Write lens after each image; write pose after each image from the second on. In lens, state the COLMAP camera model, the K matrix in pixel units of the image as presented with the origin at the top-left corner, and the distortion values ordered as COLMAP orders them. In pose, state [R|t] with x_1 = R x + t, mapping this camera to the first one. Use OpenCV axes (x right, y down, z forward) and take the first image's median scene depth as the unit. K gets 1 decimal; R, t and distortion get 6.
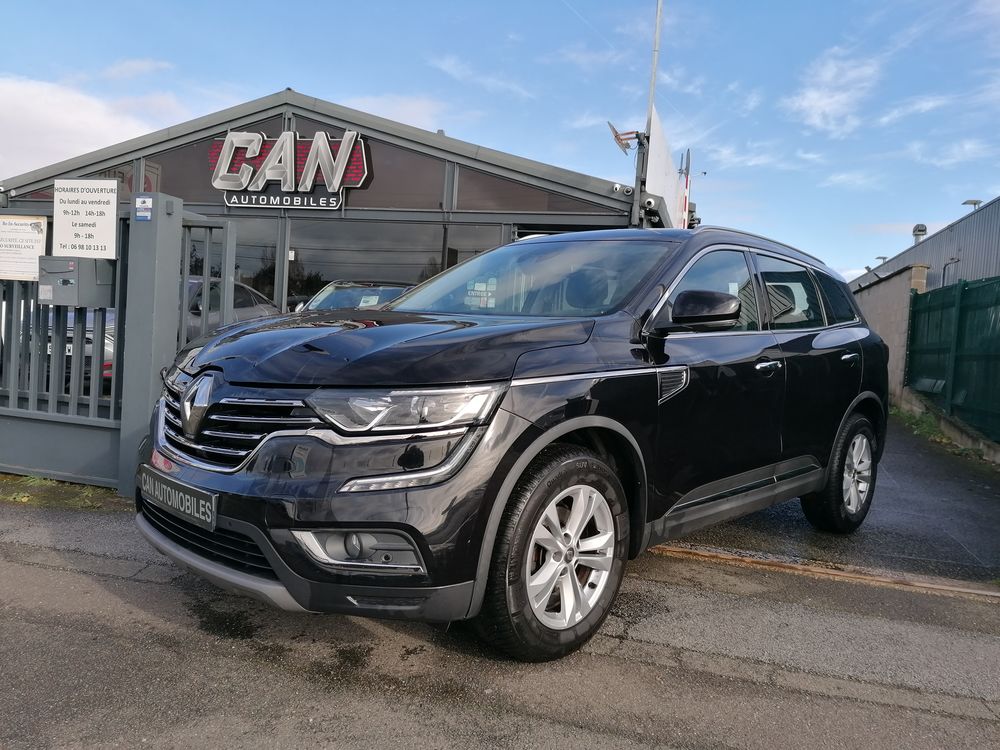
lens RADIAL K [[788.7, 0, 496.9], [0, 788.7, 376.0], [0, 0, 1]] dist [0.013904, 0.002672]
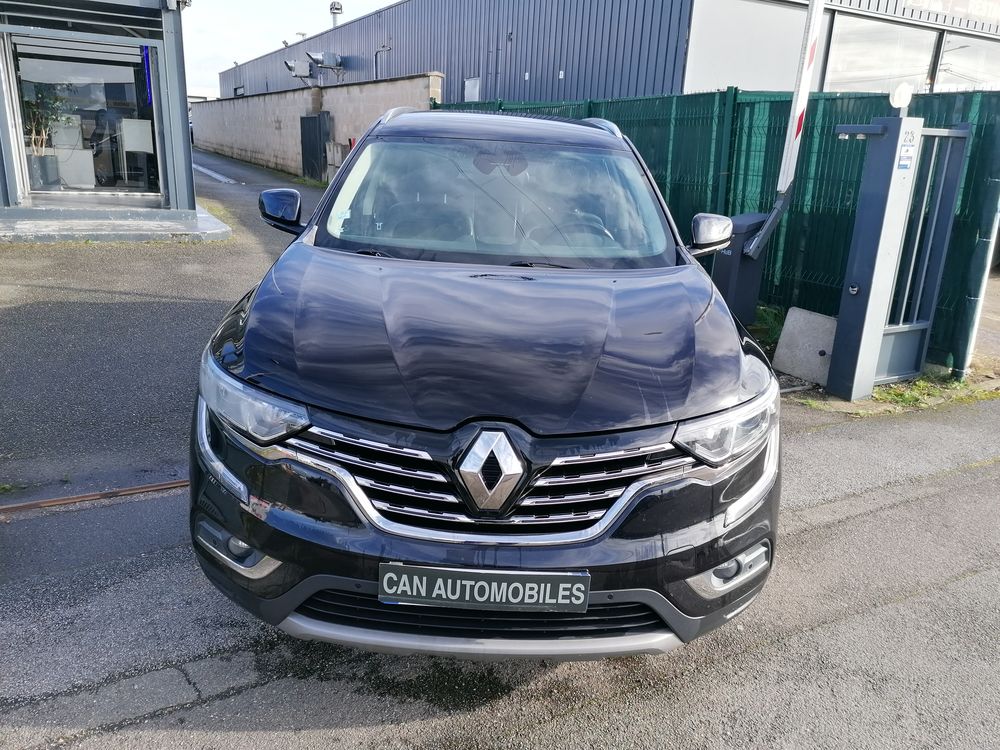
lens RADIAL K [[788.7, 0, 499.8], [0, 788.7, 372.0], [0, 0, 1]] dist [0.013904, 0.002672]
pose [[0.707405, -0.233074, 0.667274, -0.799635], [0.031271, 0.953462, 0.299886, -0.263584], [-0.706116, -0.191275, 0.681773, 0.459826]]
